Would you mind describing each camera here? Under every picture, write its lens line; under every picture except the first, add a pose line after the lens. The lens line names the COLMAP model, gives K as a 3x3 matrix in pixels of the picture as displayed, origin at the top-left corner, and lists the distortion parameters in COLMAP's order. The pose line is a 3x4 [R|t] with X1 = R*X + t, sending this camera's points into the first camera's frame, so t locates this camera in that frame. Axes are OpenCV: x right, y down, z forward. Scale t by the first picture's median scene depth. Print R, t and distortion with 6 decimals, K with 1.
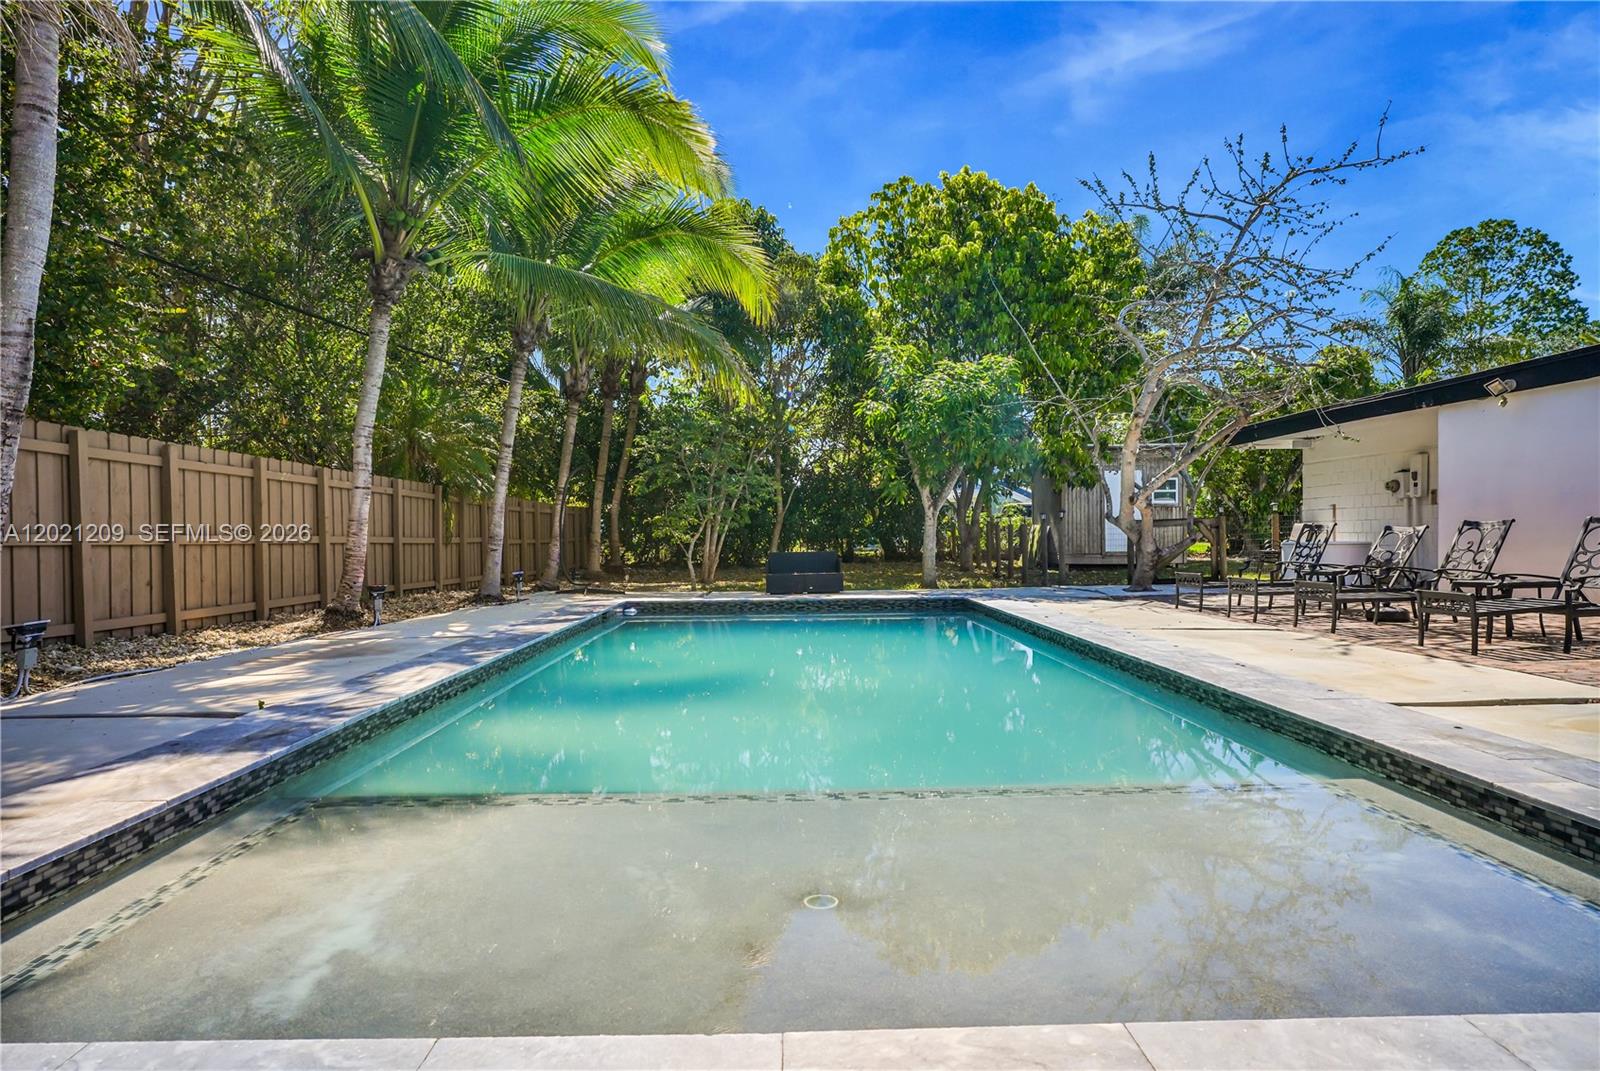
lens RADIAL K [[885.6, 0, 791.5], [0, 885.6, 539.0], [0, 0, 1]] dist [0.000116, -0.000500]
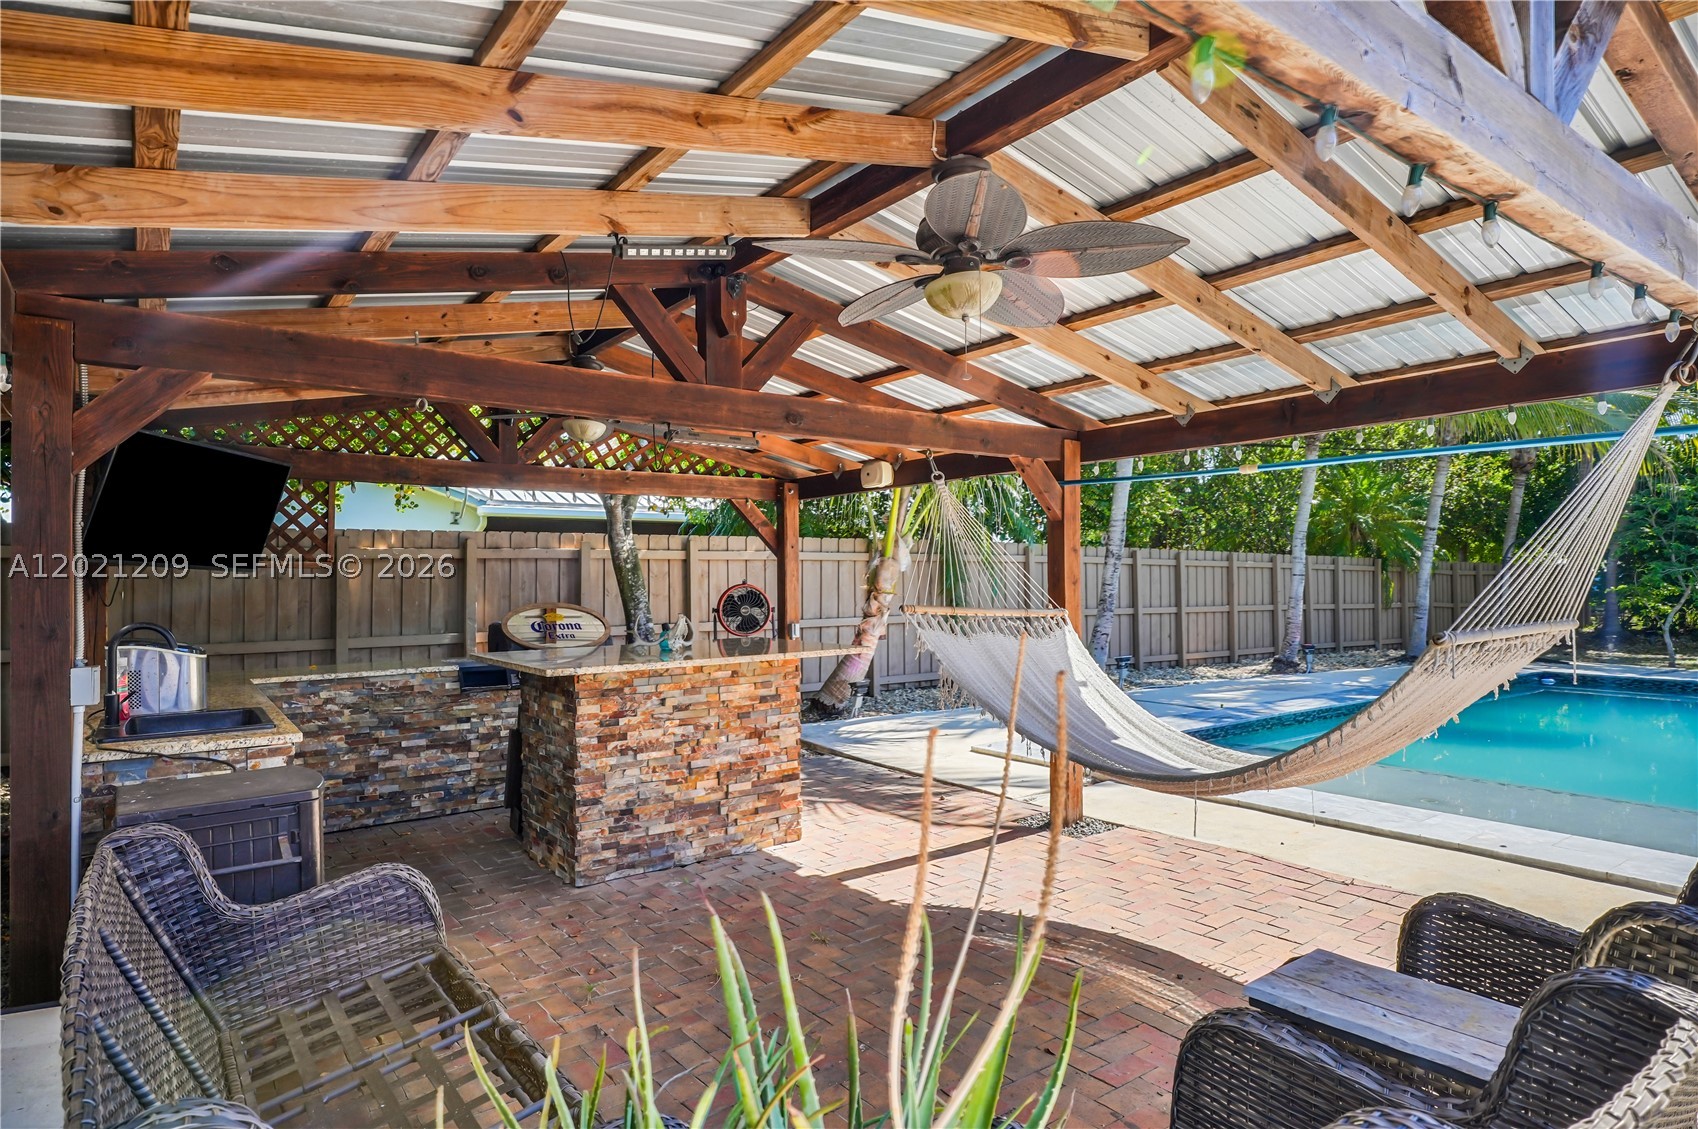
lens RADIAL K [[945.3, 0, 836.9], [0, 945.3, 567.1], [0, 0, 1]] dist [-0.006661, 0.000197]
pose [[0.577434, -0.003762, -0.816429, 0.262229], [-0.006976, 0.999930, -0.009542, -0.041473], [0.816408, 0.011205, 0.577367, -0.387038]]
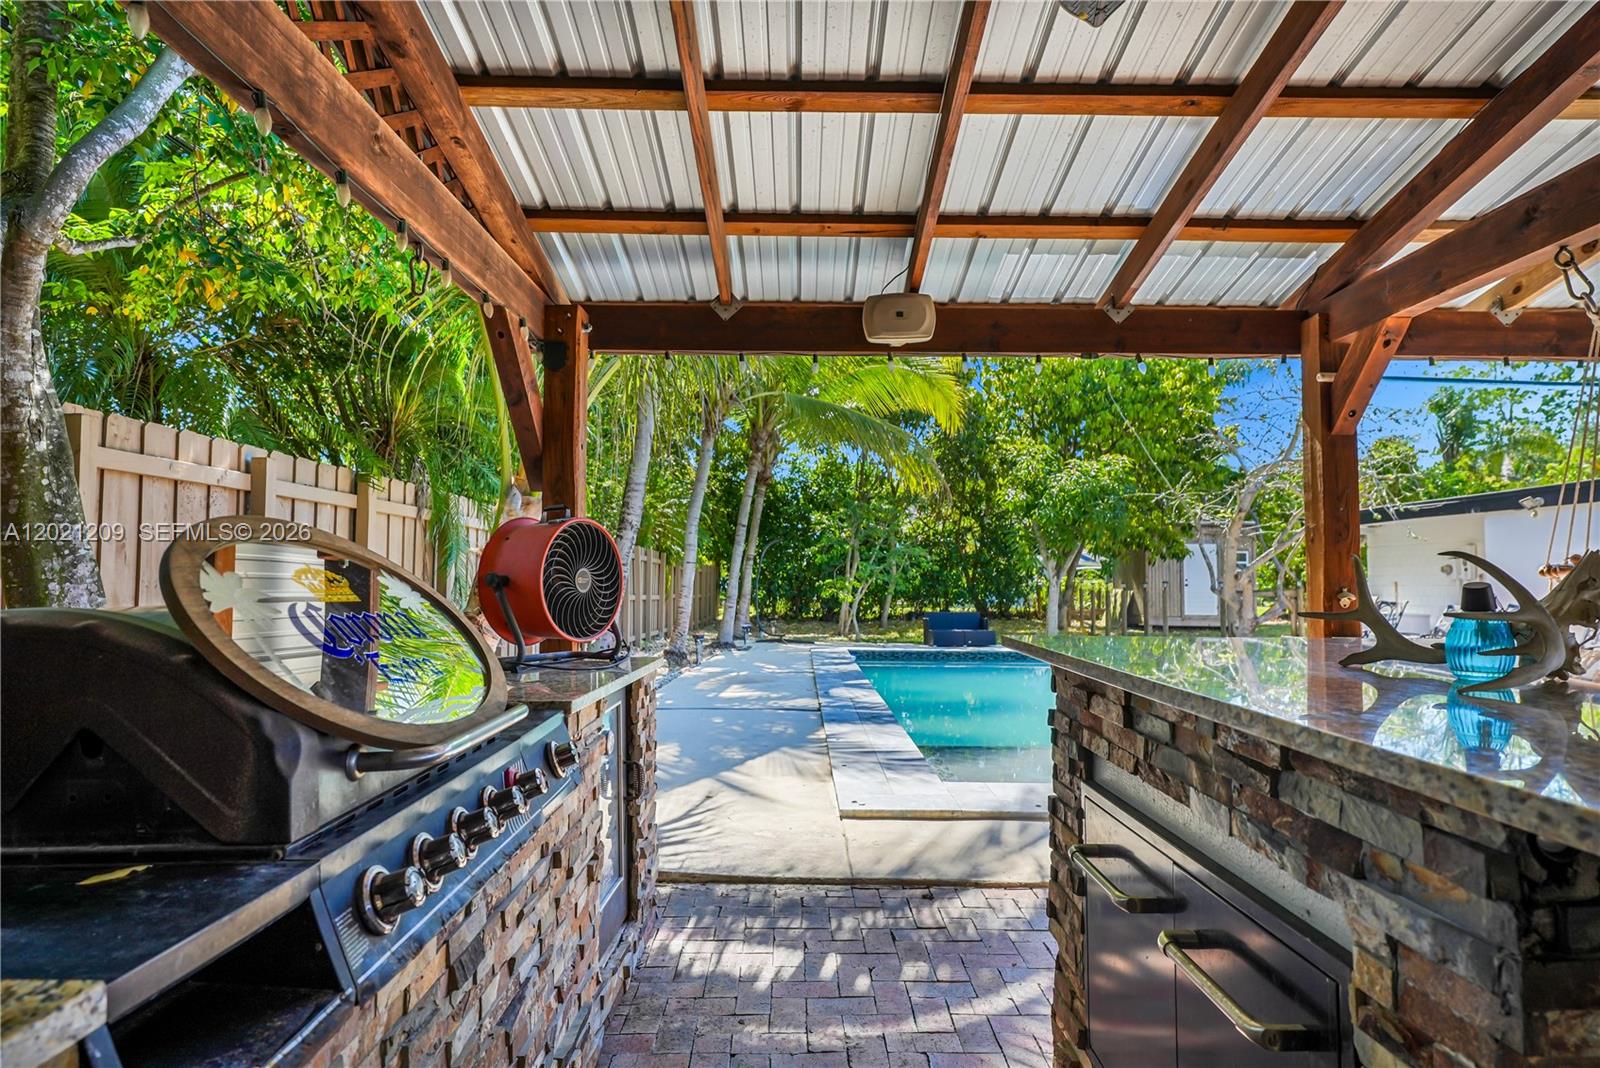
lens RADIAL K [[890.7, 0, 788.6], [0, 890.7, 536.5], [0, 0, 1]] dist [-0.006661, 0.000197]
pose [[0.999536, 0.017869, -0.024686, -0.240811], [-0.019307, 0.998053, -0.059316, -0.015382], [0.023578, 0.059765, 0.997934, -0.301479]]
